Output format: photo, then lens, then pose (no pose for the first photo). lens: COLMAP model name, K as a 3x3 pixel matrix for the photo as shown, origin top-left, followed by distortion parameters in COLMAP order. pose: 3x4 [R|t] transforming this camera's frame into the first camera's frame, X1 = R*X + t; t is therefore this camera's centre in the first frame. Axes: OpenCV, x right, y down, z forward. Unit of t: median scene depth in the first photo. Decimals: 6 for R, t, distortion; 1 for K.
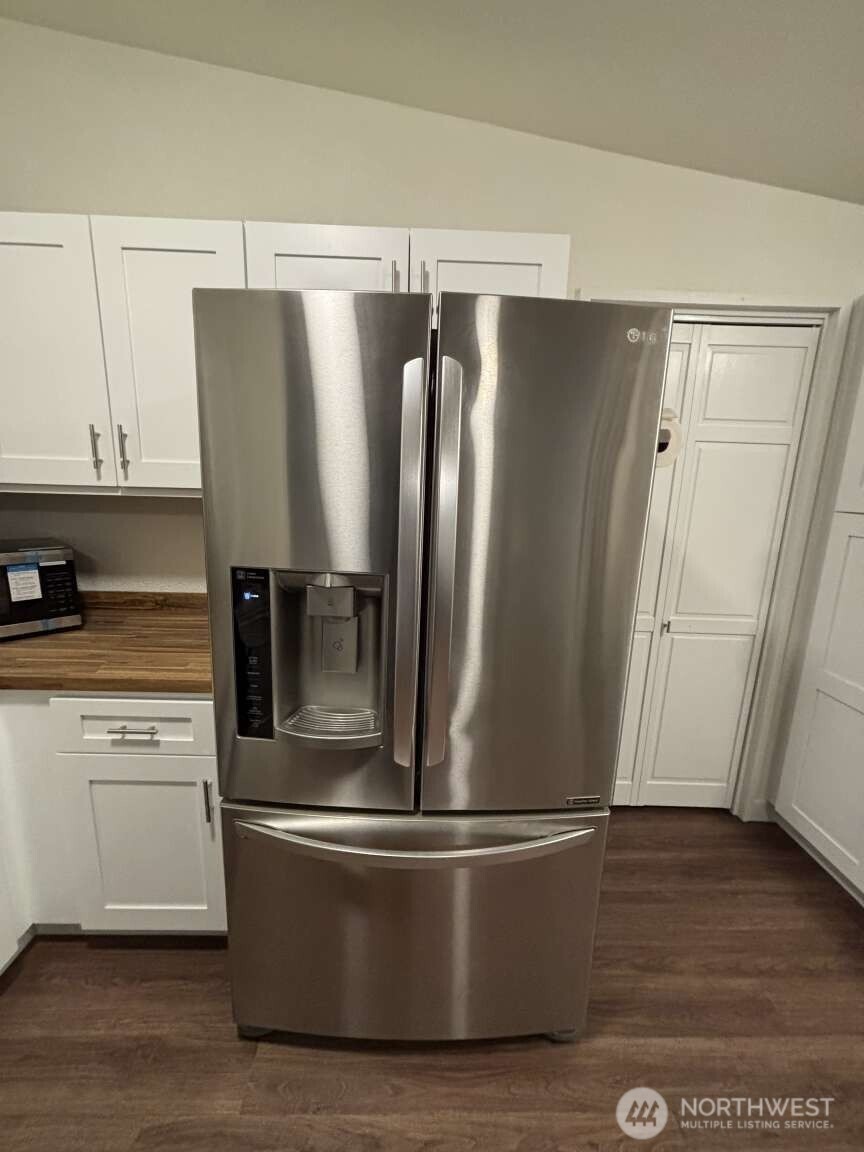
lens RADIAL K [[464.2, 0, 425.4], [0, 464.2, 575.6], [0, 0, 1]] dist [0.003350, -0.000055]
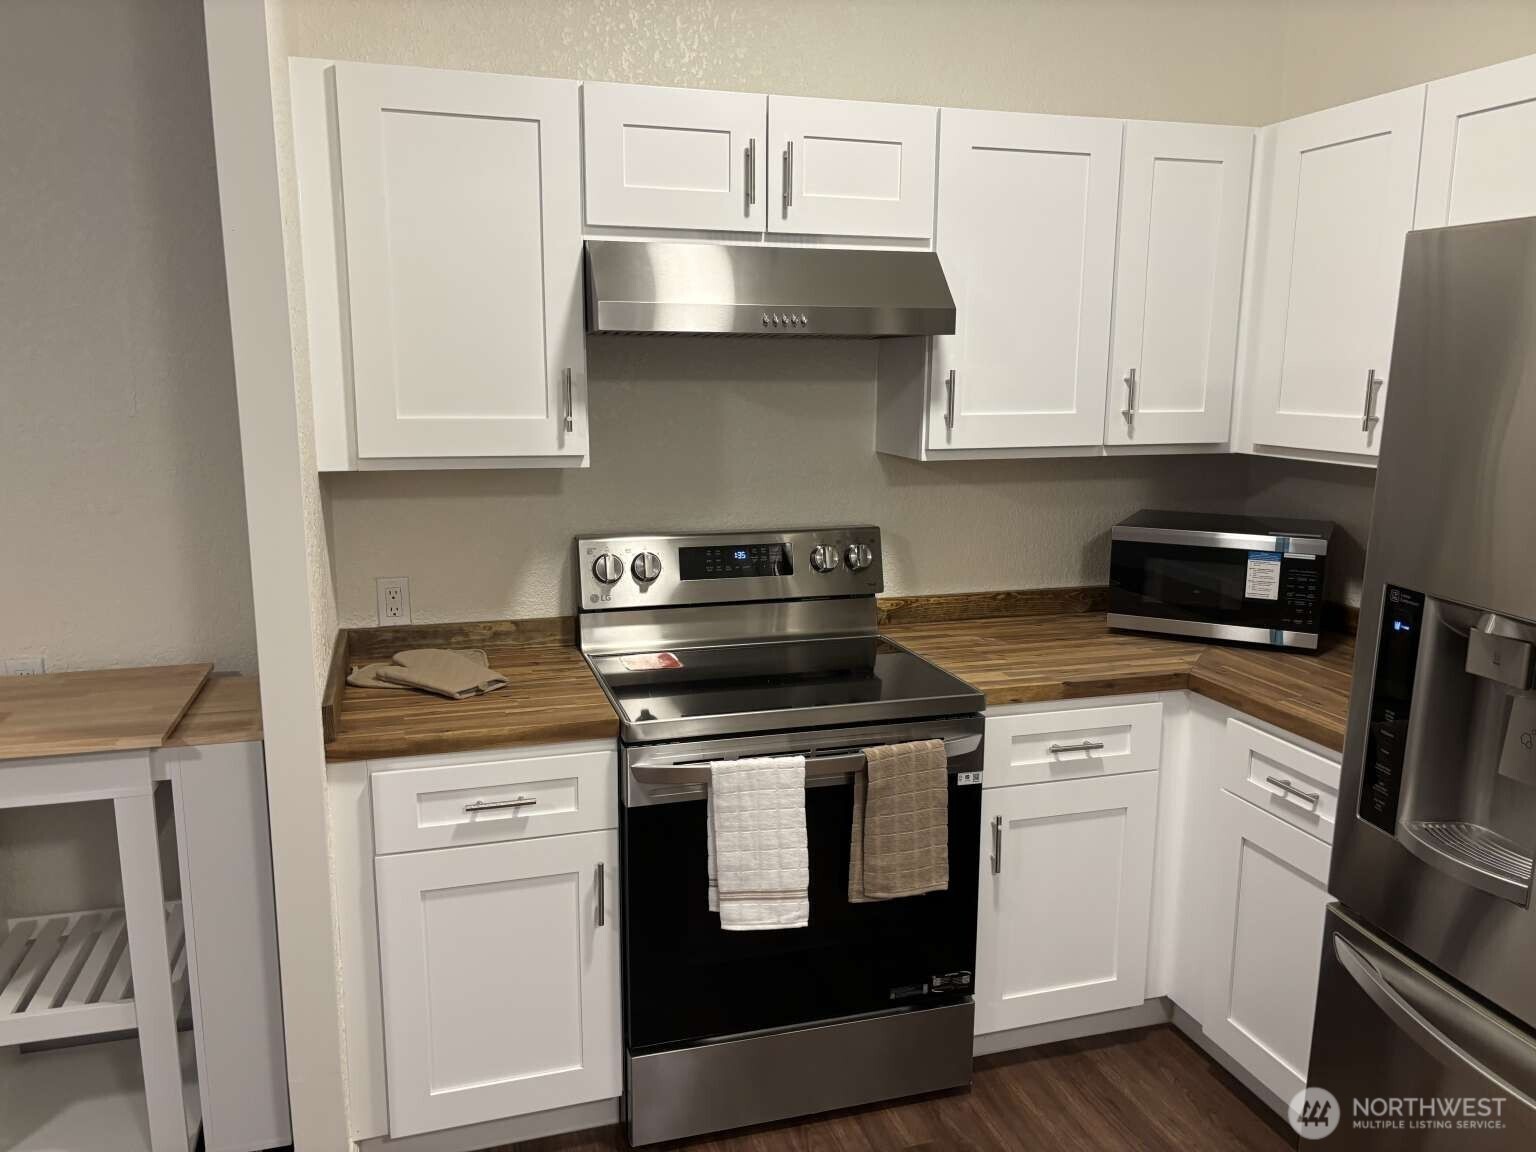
lens RADIAL K [[1168.4, 0, 747.4], [0, 1168.4, 575.4], [0, 0, 1]] dist [0.008874, -0.000645]
pose [[0.267871, 0.148008, -0.952018, 0.821742], [-0.188703, 0.977051, 0.098804, -0.017085], [0.944794, 0.153182, 0.289653, -0.389830]]
